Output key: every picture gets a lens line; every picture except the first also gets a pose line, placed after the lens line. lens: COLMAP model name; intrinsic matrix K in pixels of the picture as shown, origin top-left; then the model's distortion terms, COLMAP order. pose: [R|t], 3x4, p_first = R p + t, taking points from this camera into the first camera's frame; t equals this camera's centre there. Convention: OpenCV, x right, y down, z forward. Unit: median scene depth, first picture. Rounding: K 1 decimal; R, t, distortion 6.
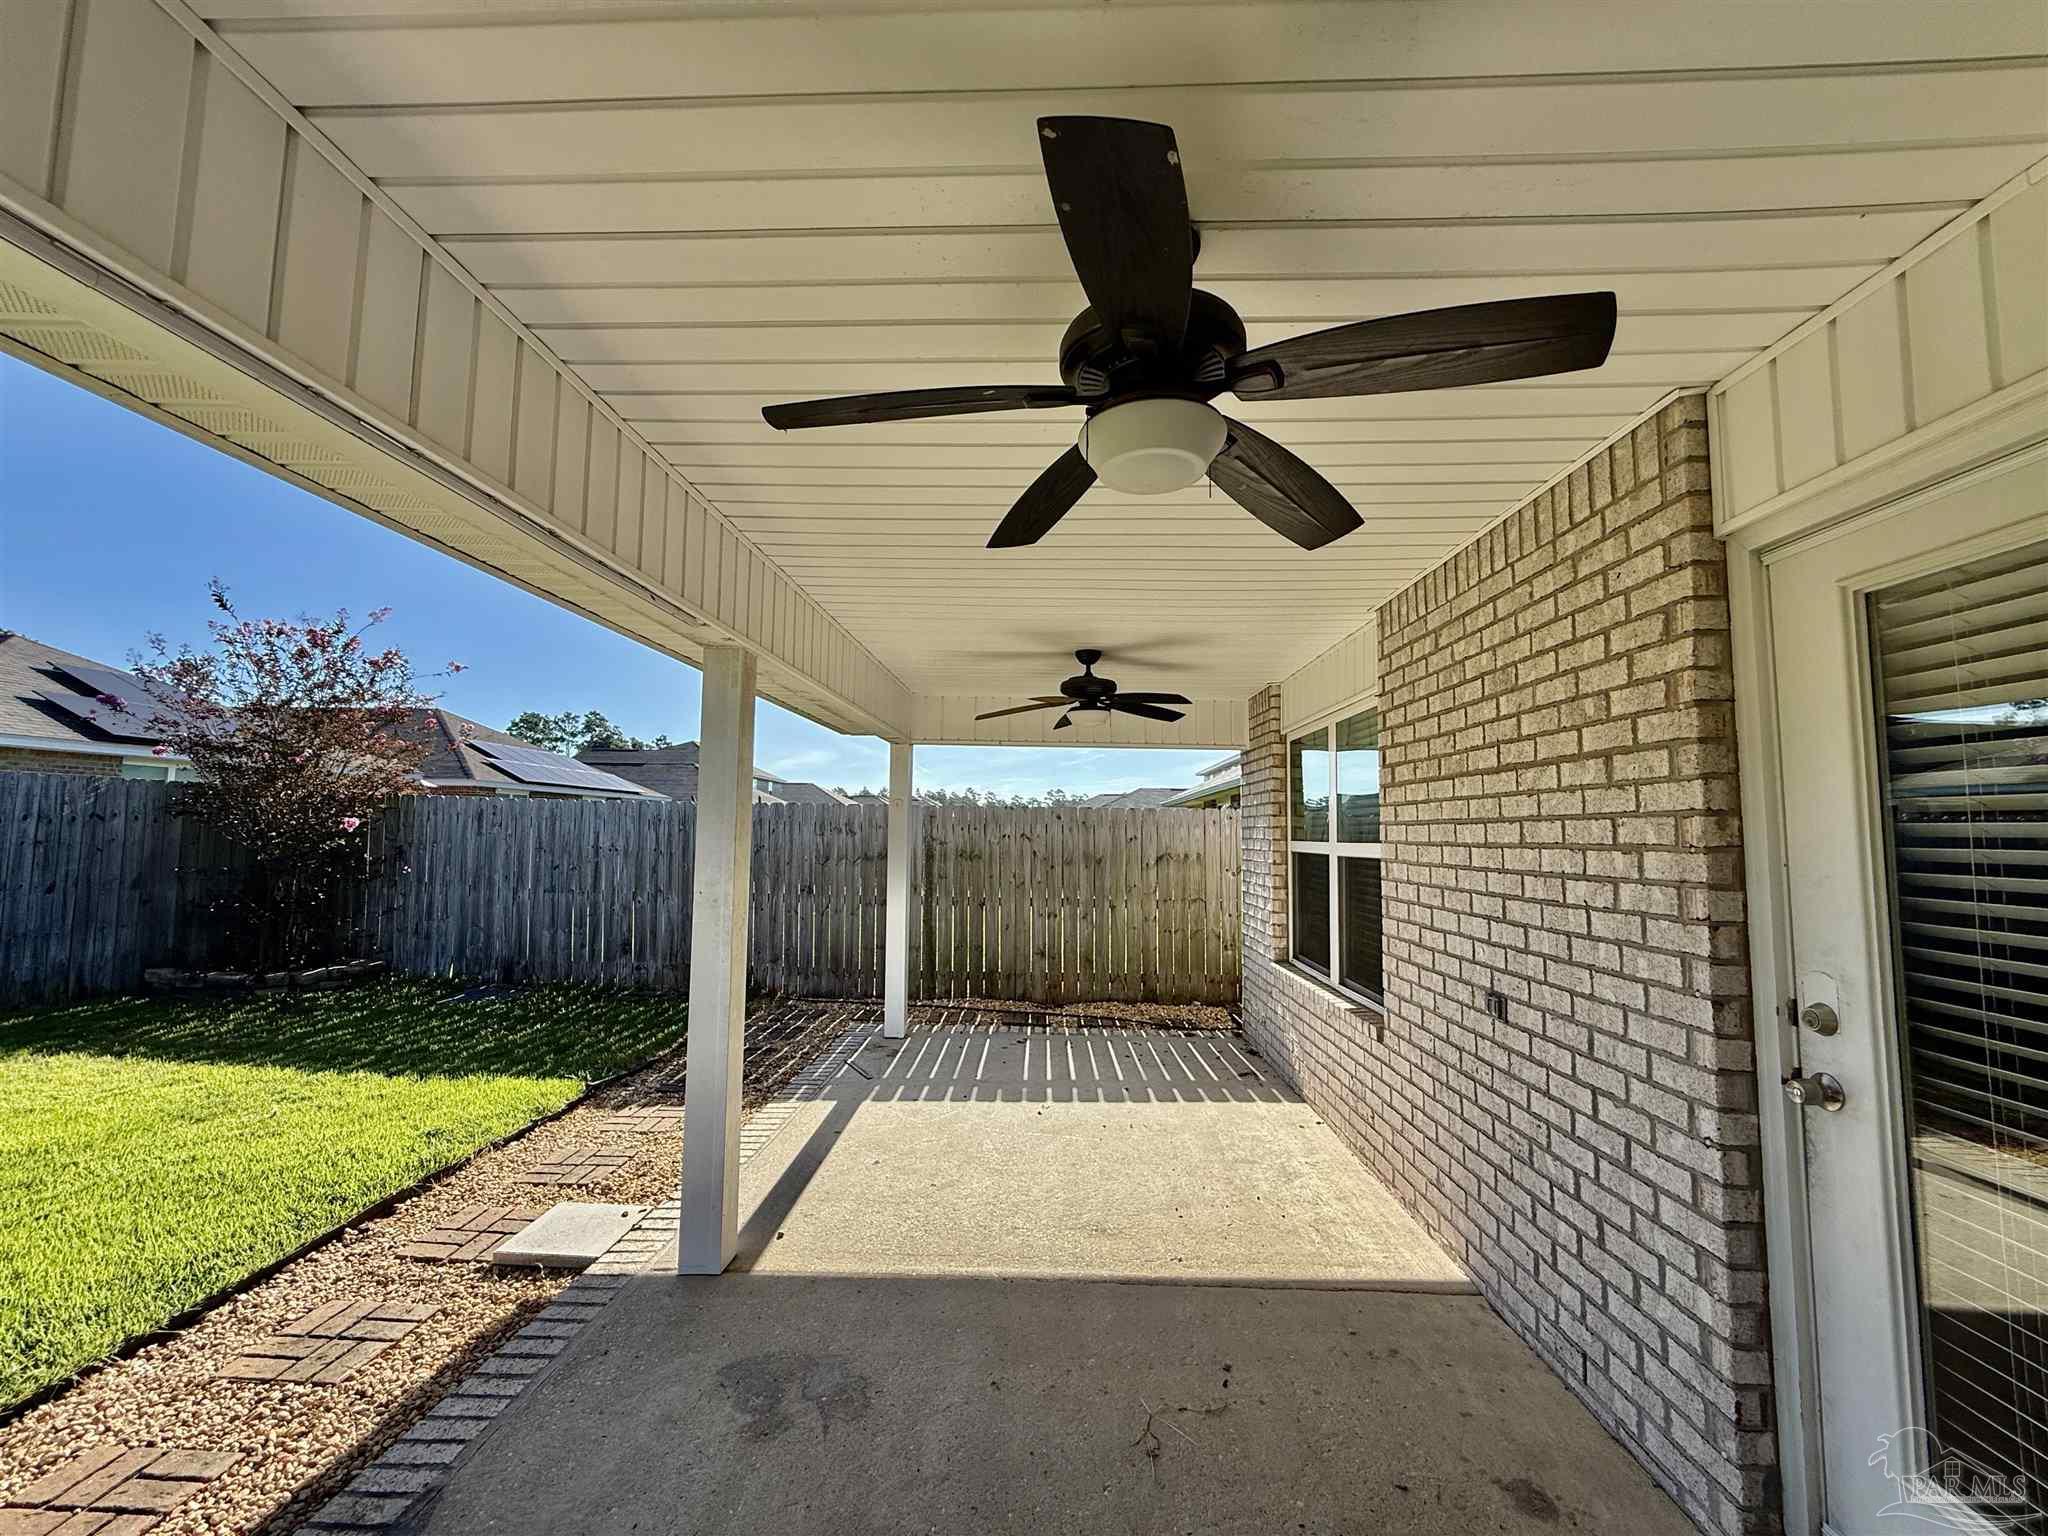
lens RADIAL K [[815.1, 0, 1027.4], [0, 815.1, 767.1], [0, 0, 1]] dist [-0.001226, 0.000657]
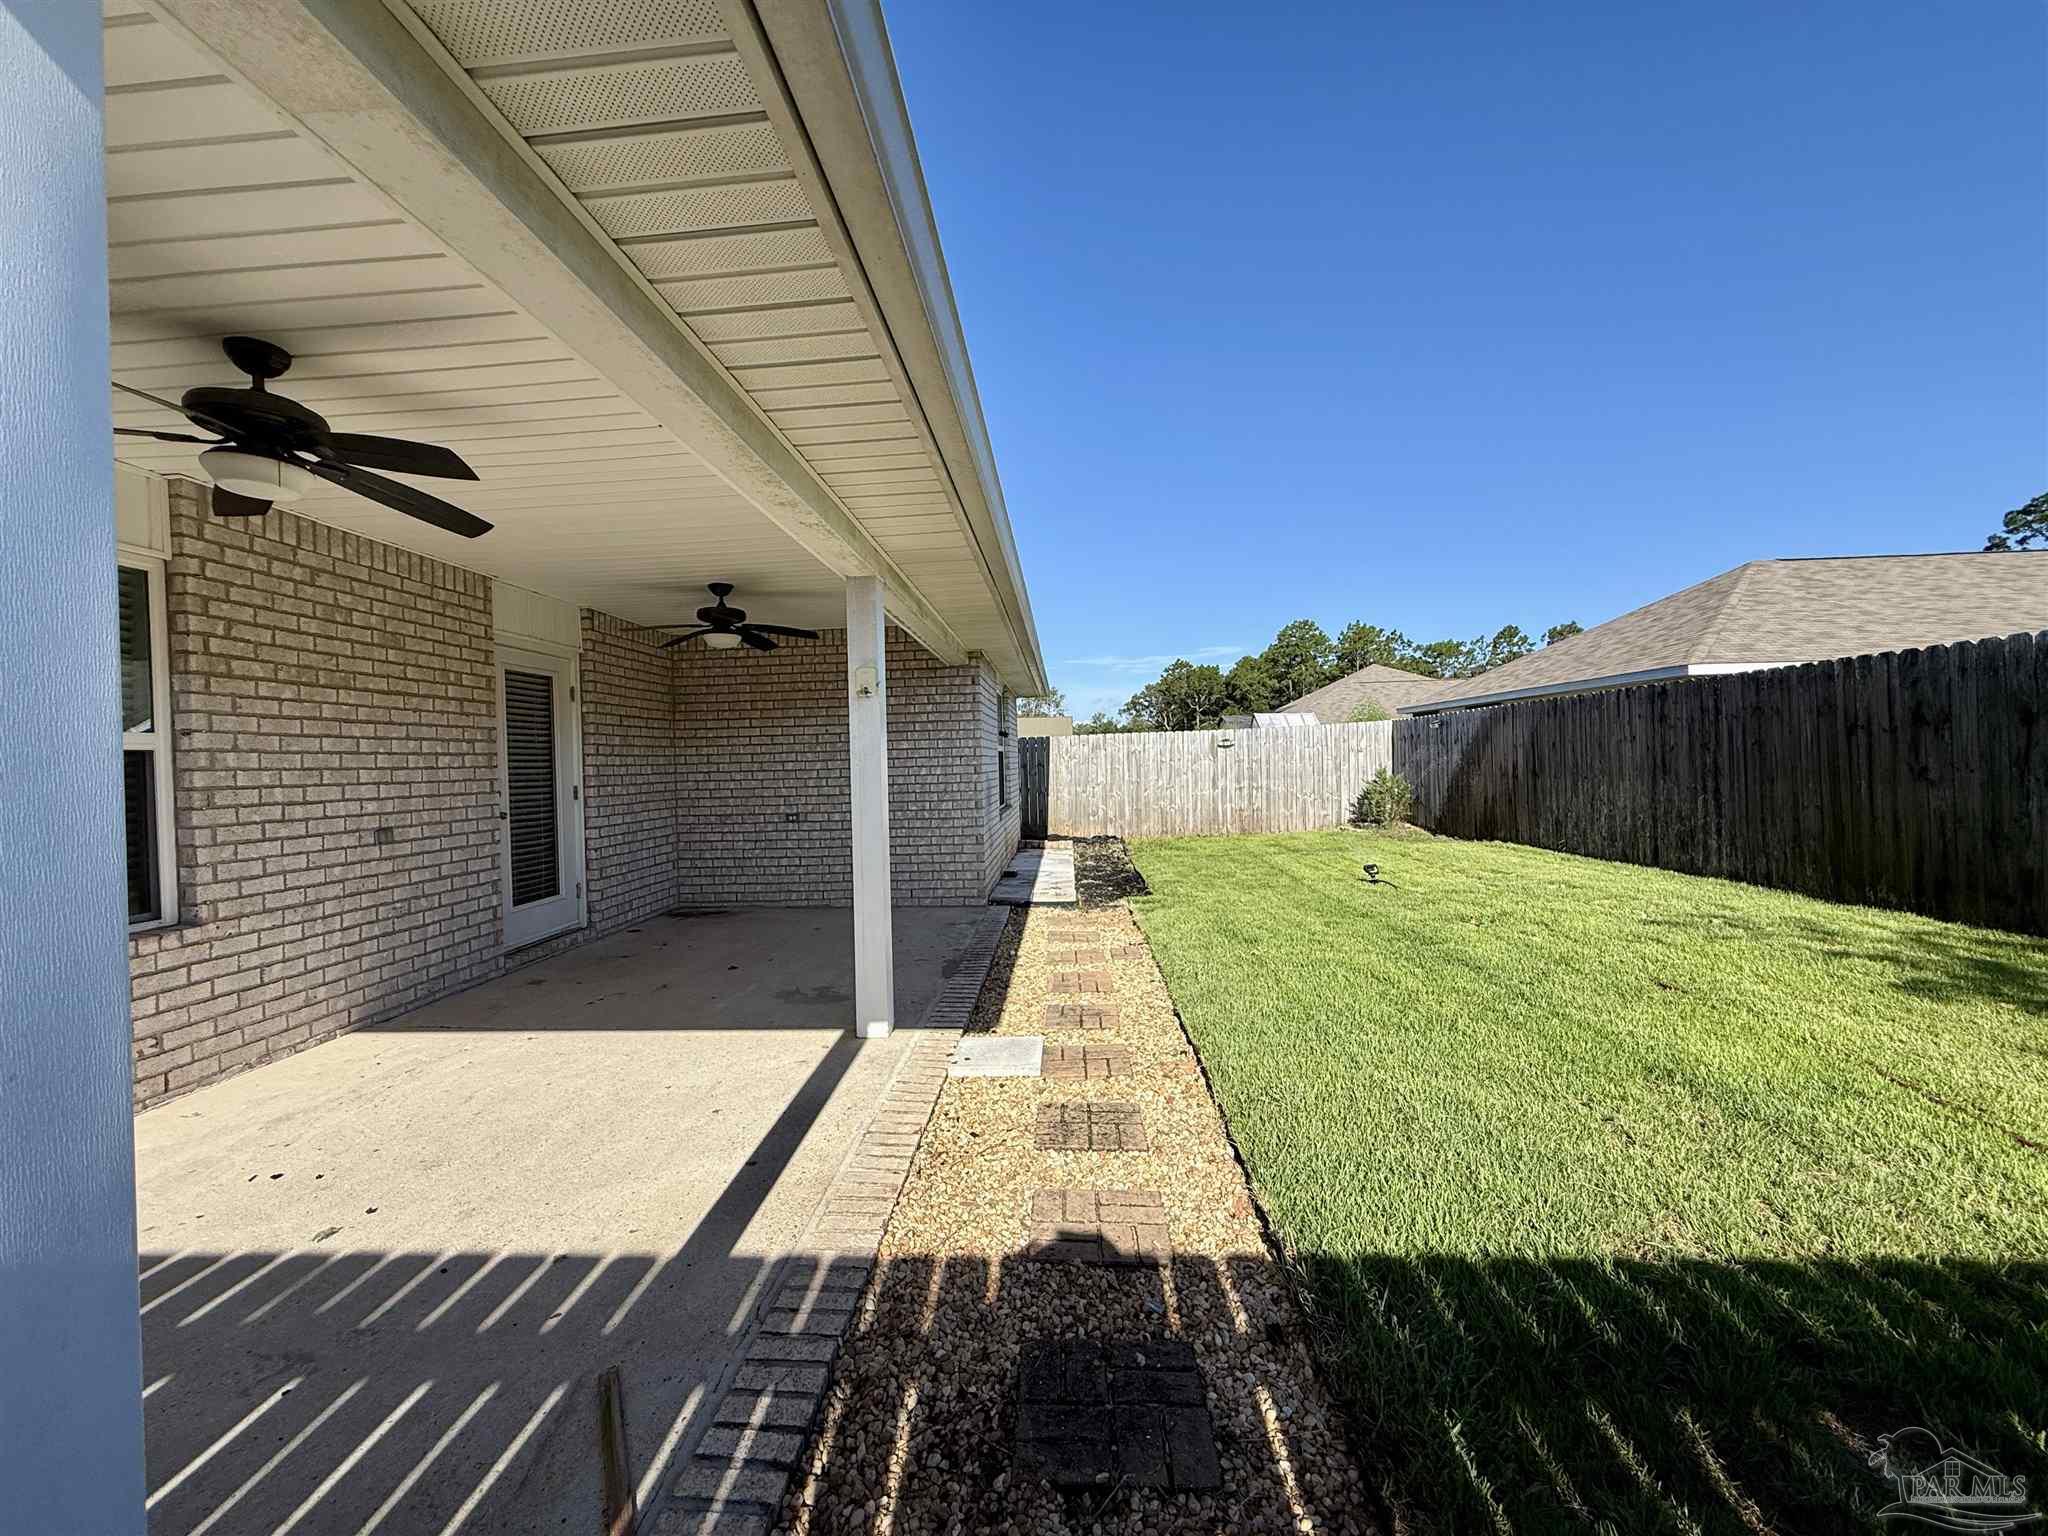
lens RADIAL K [[815.1, 0, 1020.1], [0, 815.1, 766.6], [0, 0, 1]] dist [-0.001226, 0.000657]
pose [[-0.999731, 0.017561, 0.015160, -0.838174], [0.016363, 0.996988, -0.075817, 0.346289], [-0.016446, -0.075548, -0.997007, 3.031607]]
